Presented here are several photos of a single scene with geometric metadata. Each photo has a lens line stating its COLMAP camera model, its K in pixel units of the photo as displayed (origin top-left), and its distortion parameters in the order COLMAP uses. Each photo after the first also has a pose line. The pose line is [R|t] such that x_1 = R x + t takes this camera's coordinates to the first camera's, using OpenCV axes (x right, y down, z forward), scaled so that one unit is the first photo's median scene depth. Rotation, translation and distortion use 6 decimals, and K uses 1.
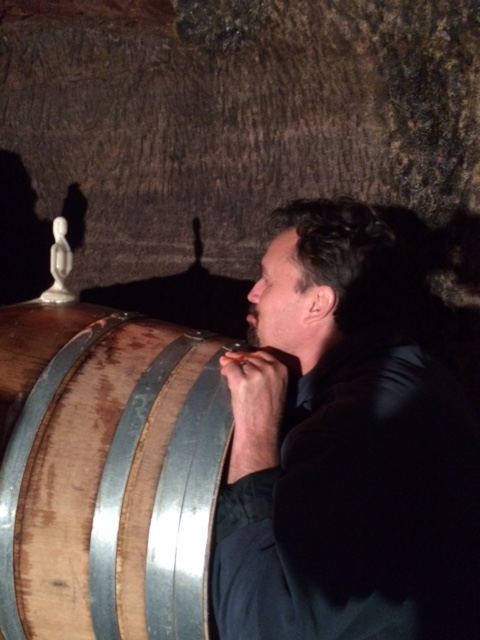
lens RADIAL K [[546.2, 0, 237.5], [0, 546.2, 320.1], [0, 0, 1]] dist [0.075985, -0.107187]
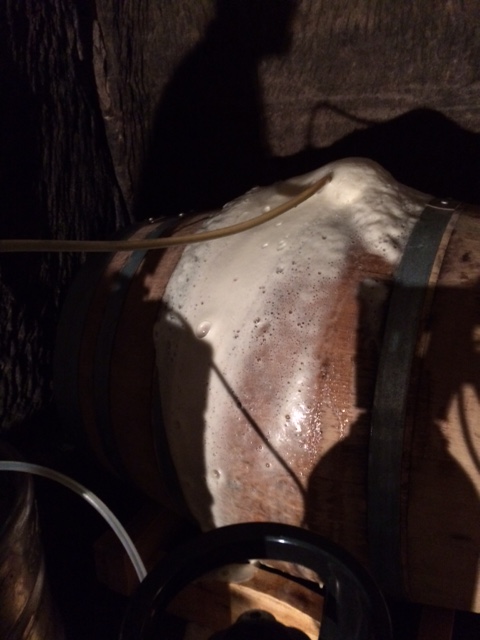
lens RADIAL K [[546.2, 0, 242.9], [0, 546.2, 317.6], [0, 0, 1]] dist [0.075985, -0.107187]
pose [[0.988029, -0.041810, -0.148495, -0.237989], [0.078425, 0.965039, 0.250098, -0.045232], [0.132847, -0.258750, 0.956766, 0.107418]]
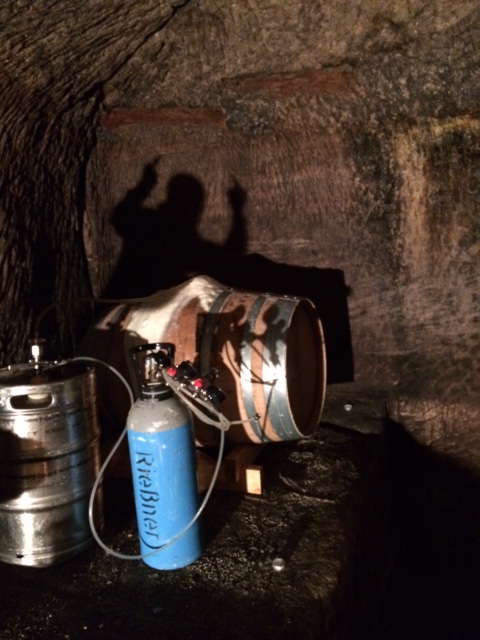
lens RADIAL K [[546.2, 0, 242.0], [0, 546.2, 315.4], [0, 0, 1]] dist [0.075985, -0.107187]
pose [[0.993290, -0.109122, -0.038296, -0.057837], [0.110529, 0.993193, 0.036759, 0.011575], [0.034024, -0.040746, 0.998590, -0.733310]]
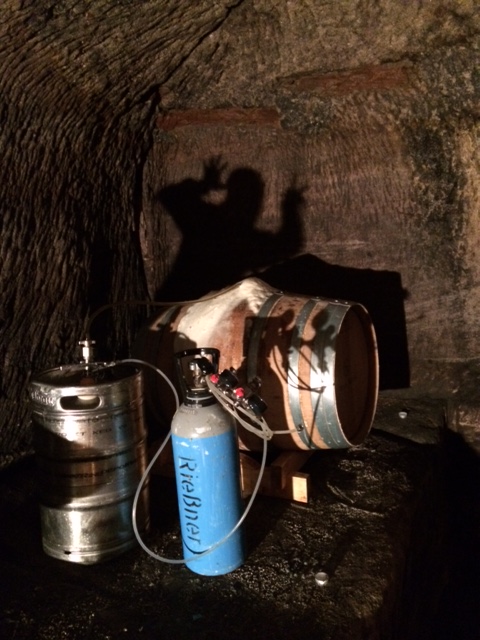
lens RADIAL K [[546.2, 0, 242.3], [0, 546.2, 315.3], [0, 0, 1]] dist [0.075985, -0.107187]
pose [[0.985240, -0.091556, -0.144636, -0.033955], [0.097260, 0.994717, 0.032856, -0.003857], [0.140863, -0.046438, 0.988939, -0.714081]]
